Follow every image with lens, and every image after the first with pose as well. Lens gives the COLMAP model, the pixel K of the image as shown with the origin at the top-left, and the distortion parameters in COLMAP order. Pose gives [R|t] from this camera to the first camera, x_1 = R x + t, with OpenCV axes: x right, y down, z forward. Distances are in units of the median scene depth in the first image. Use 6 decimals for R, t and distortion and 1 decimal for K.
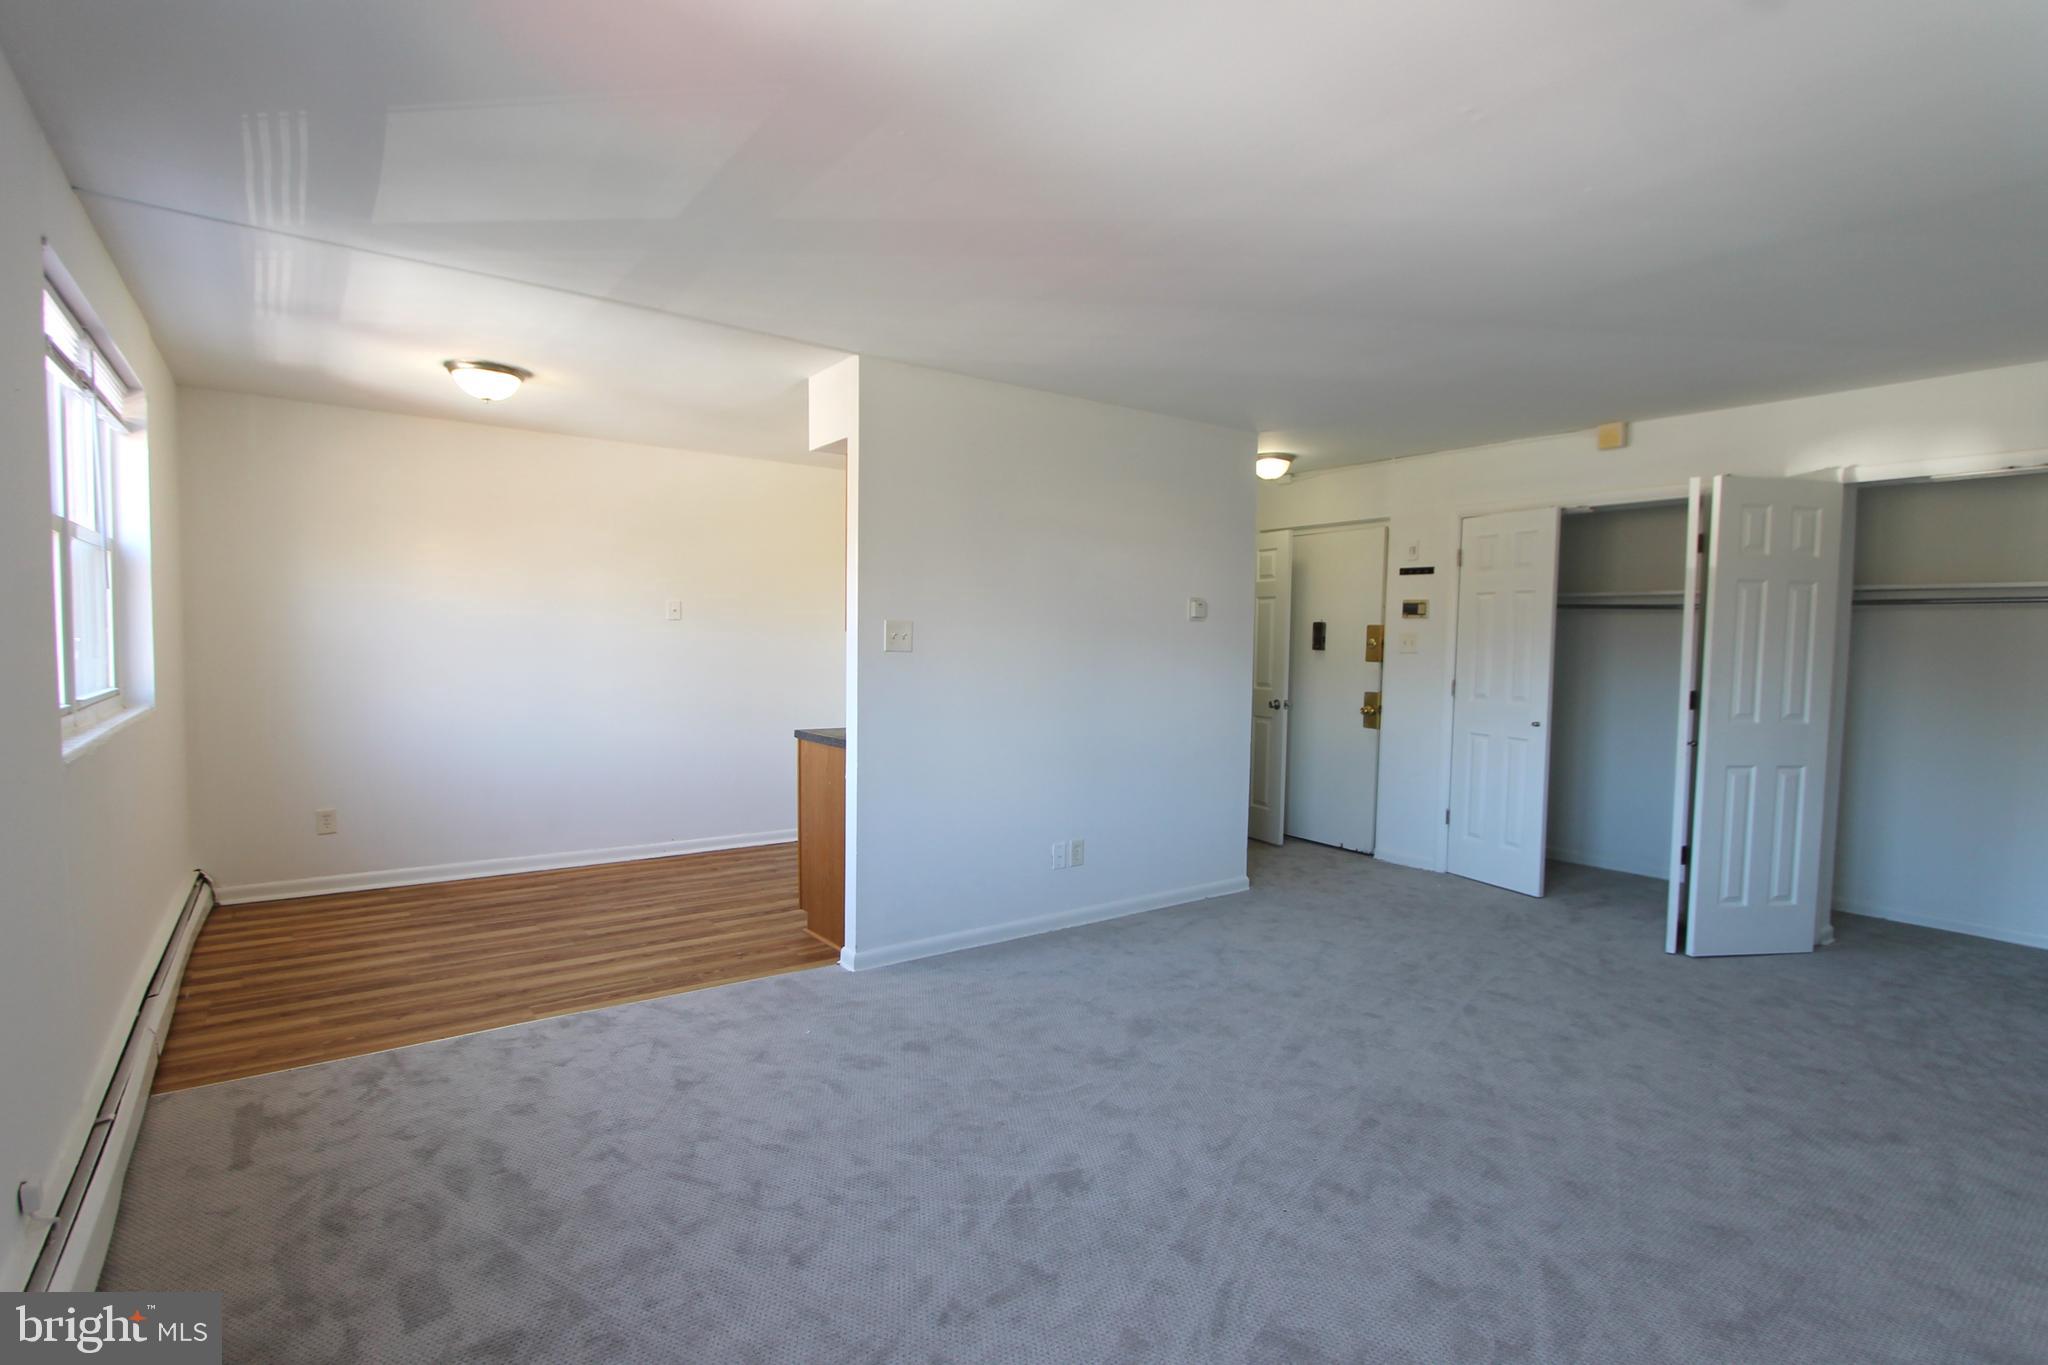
lens RADIAL K [[974.2, 0, 1024.3], [0, 974.2, 688.1], [0, 0, 1]] dist [-0.013082, 0.000616]
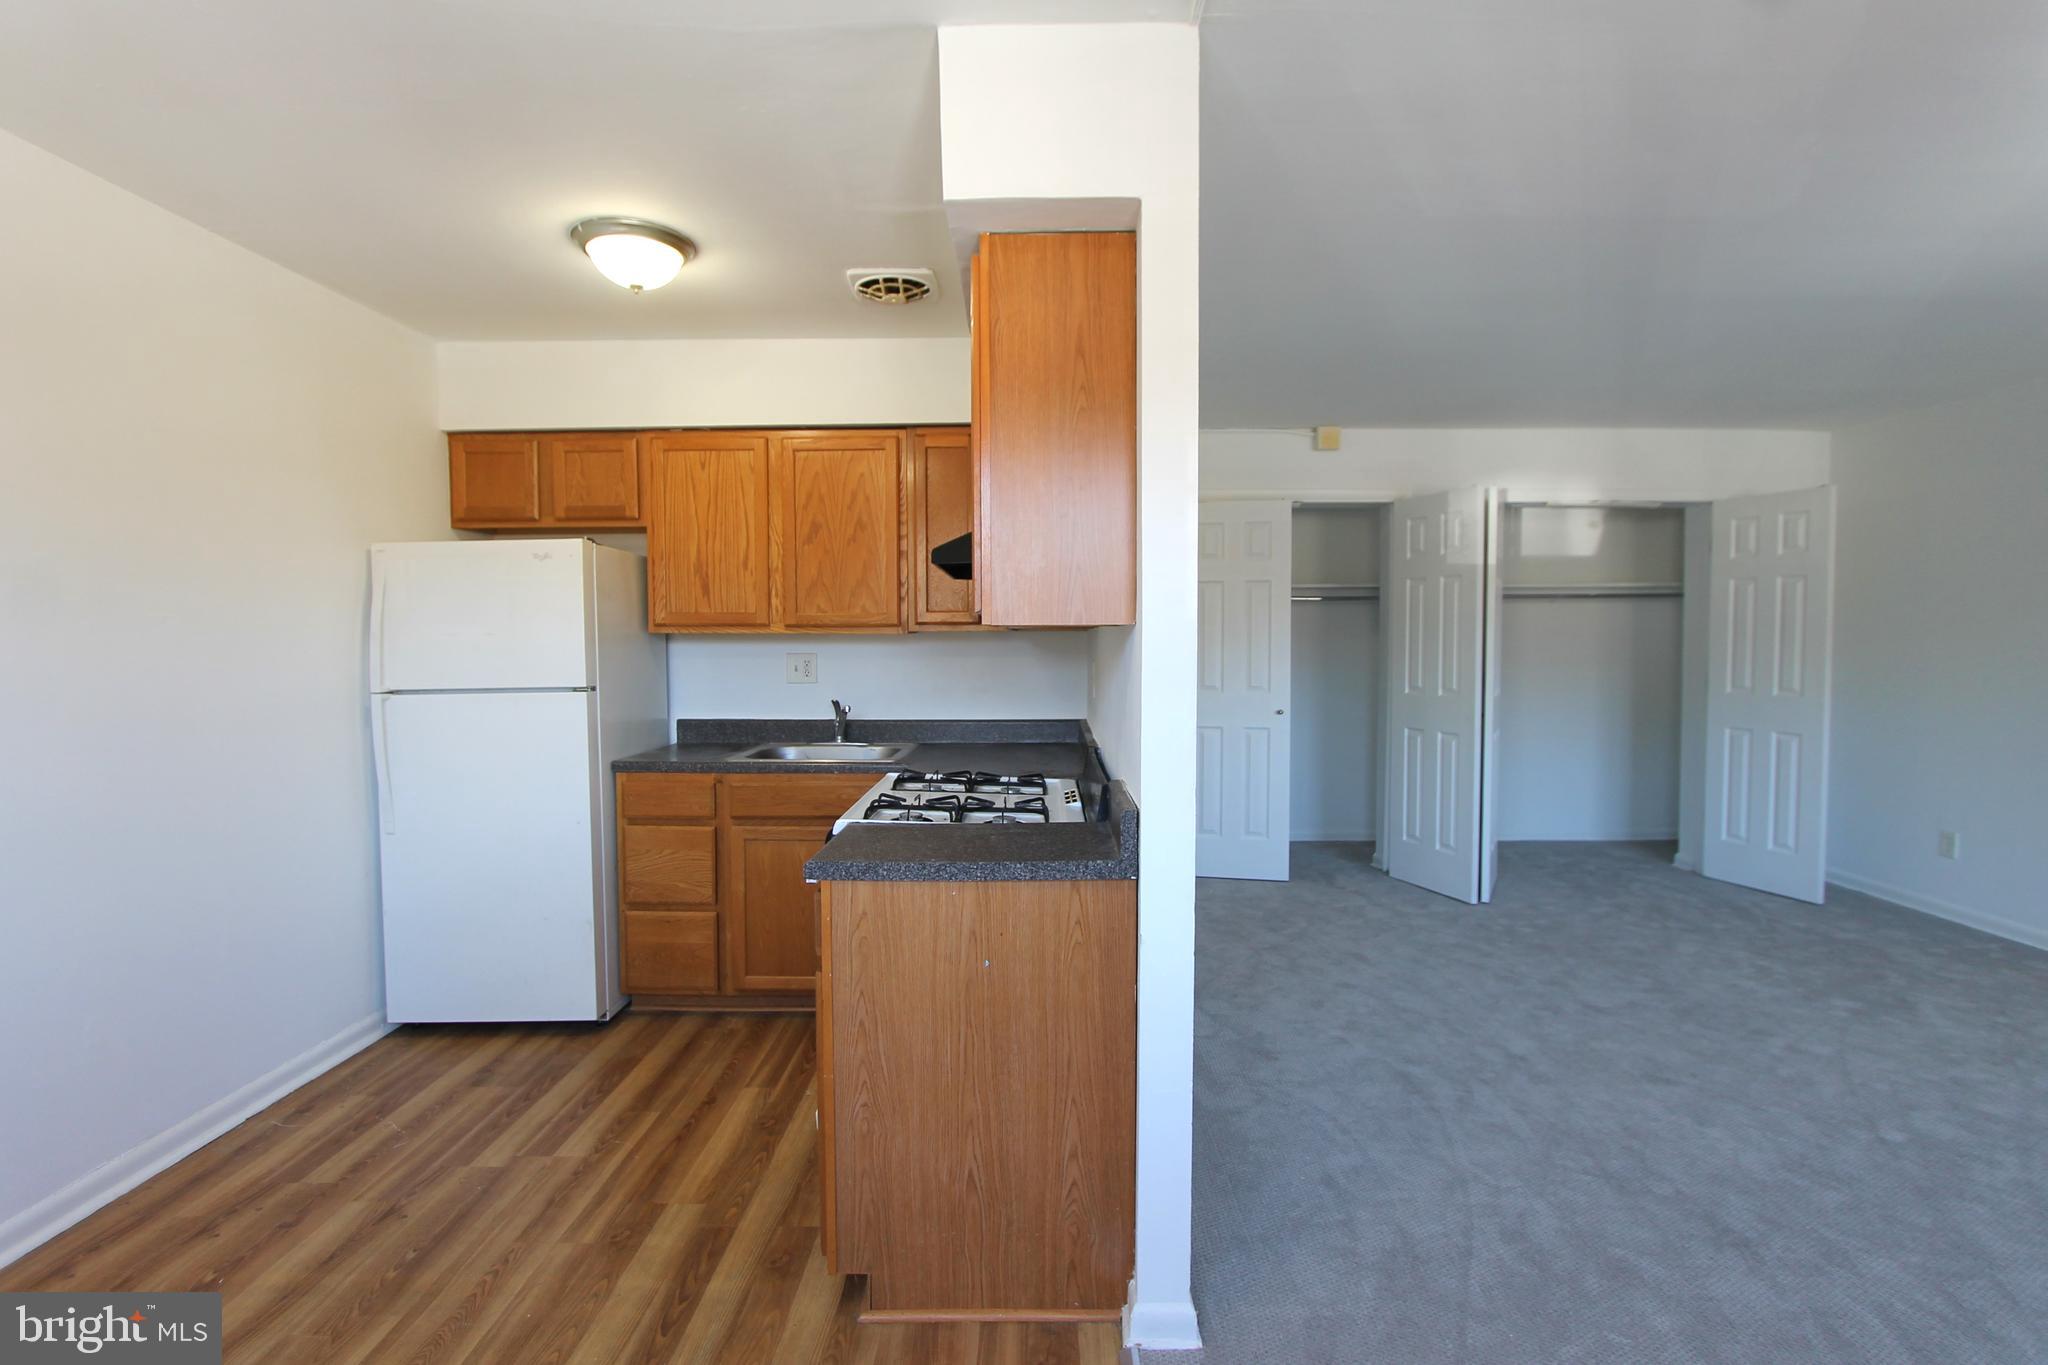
lens RADIAL K [[977.8, 0, 1022.7], [0, 977.8, 677.1], [0, 0, 1]] dist [-0.011675, 0.000312]
pose [[0.607482, -0.048967, 0.792823, -0.714866], [0.051374, 0.998430, 0.022301, -0.057642], [-0.792671, 0.027183, 0.609044, 0.942896]]
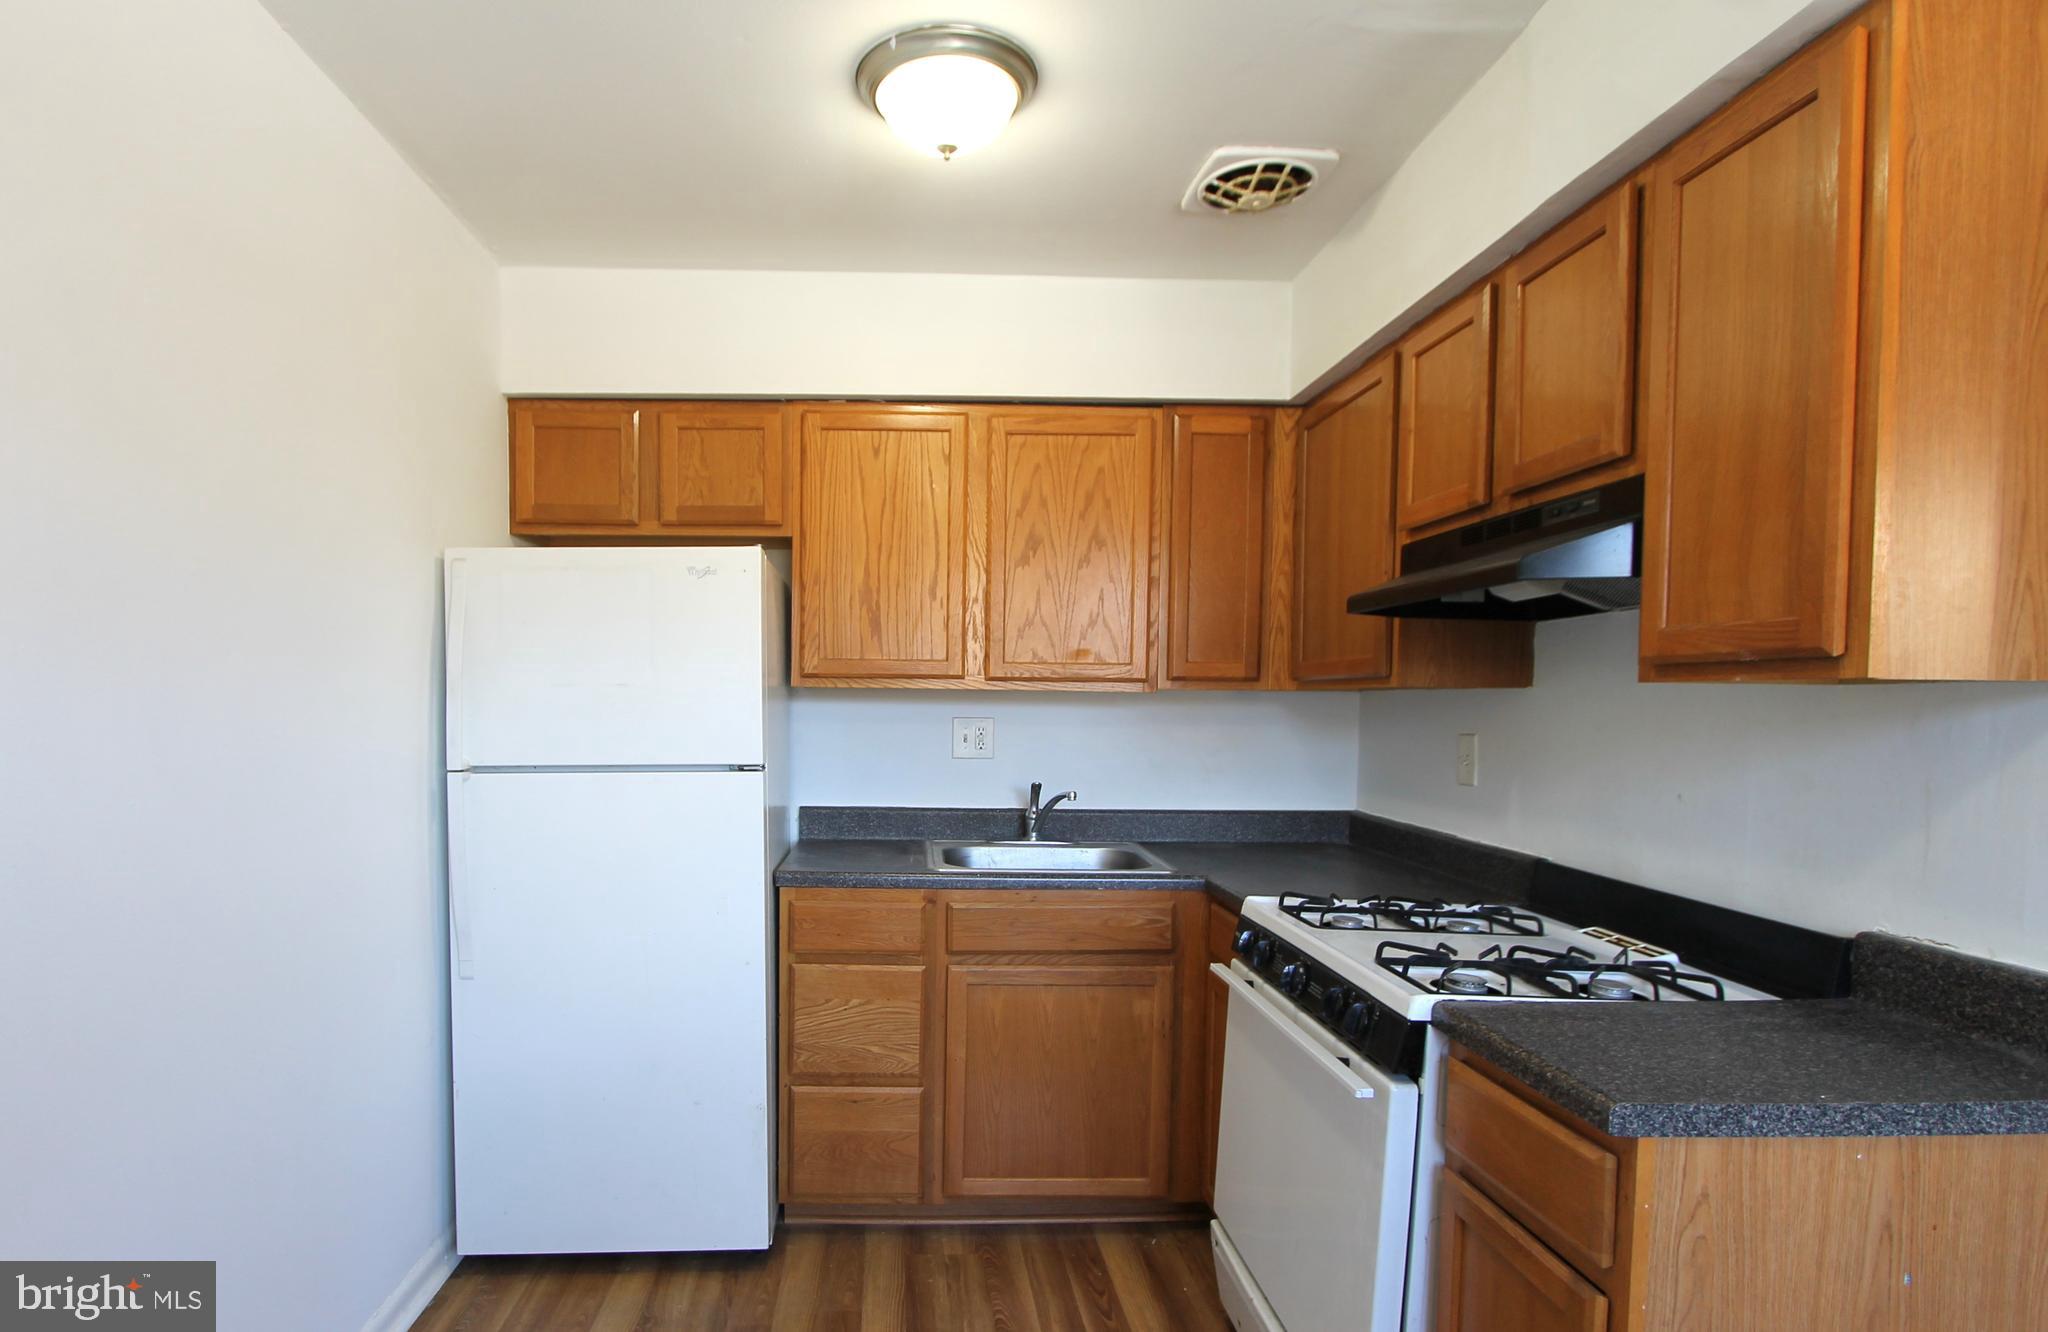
lens RADIAL K [[1084.9, 0, 919.2], [0, 1084.9, 749.1], [0, 0, 1]] dist [-0.019723, 0.002956]
pose [[0.577270, -0.045987, 0.815257, -0.749533], [0.039534, 0.998816, 0.028349, -0.076458], [-0.815596, 0.015865, 0.578405, 1.391482]]
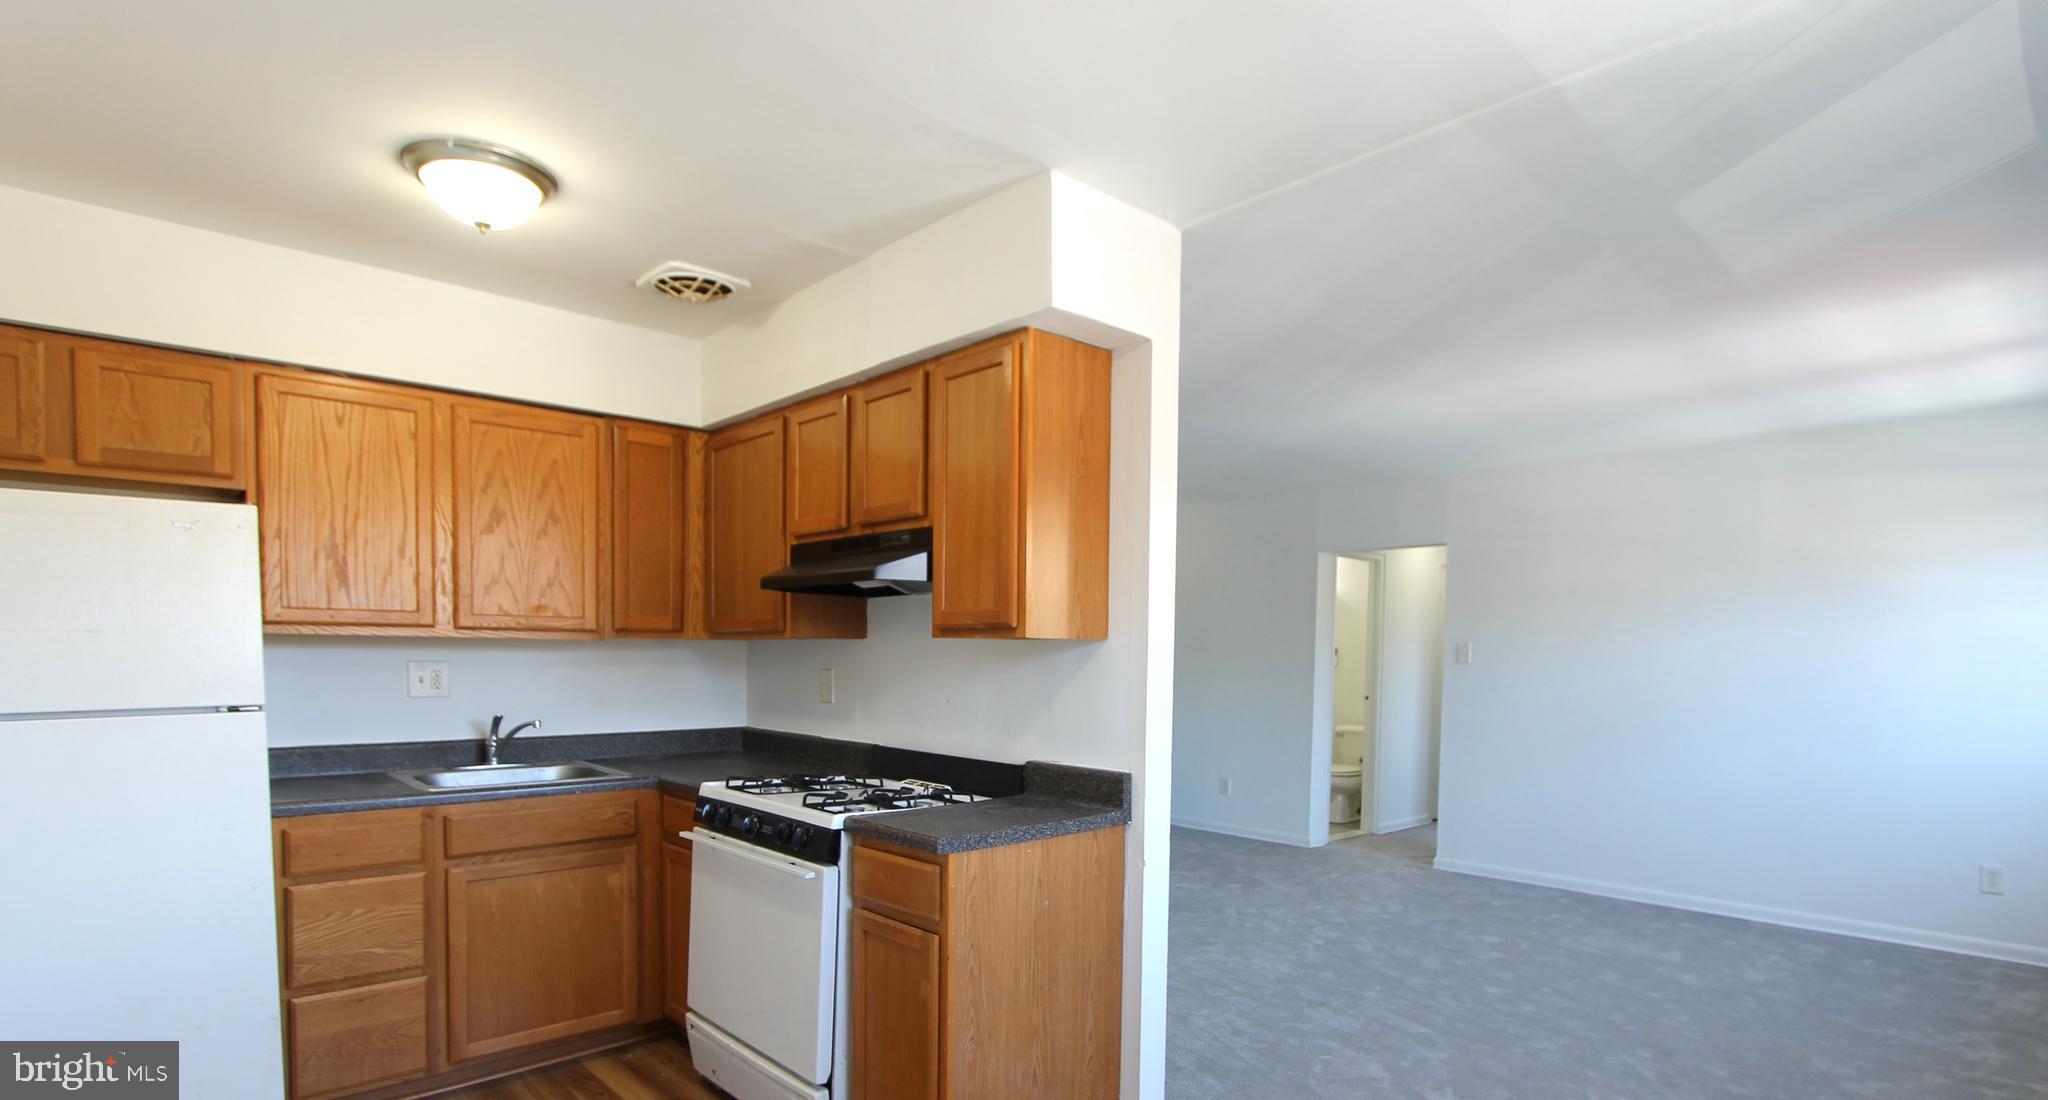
lens RADIAL K [[1023.6, 0, 1043.2], [0, 1023.6, 697.9], [0, 0, 1]] dist [-0.015982, 0.001402]
pose [[-0.120470, -0.060145, 0.990893, -1.045929], [0.037078, 0.997194, 0.065035, -0.082441], [-0.992024, 0.044575, -0.117902, 1.419340]]
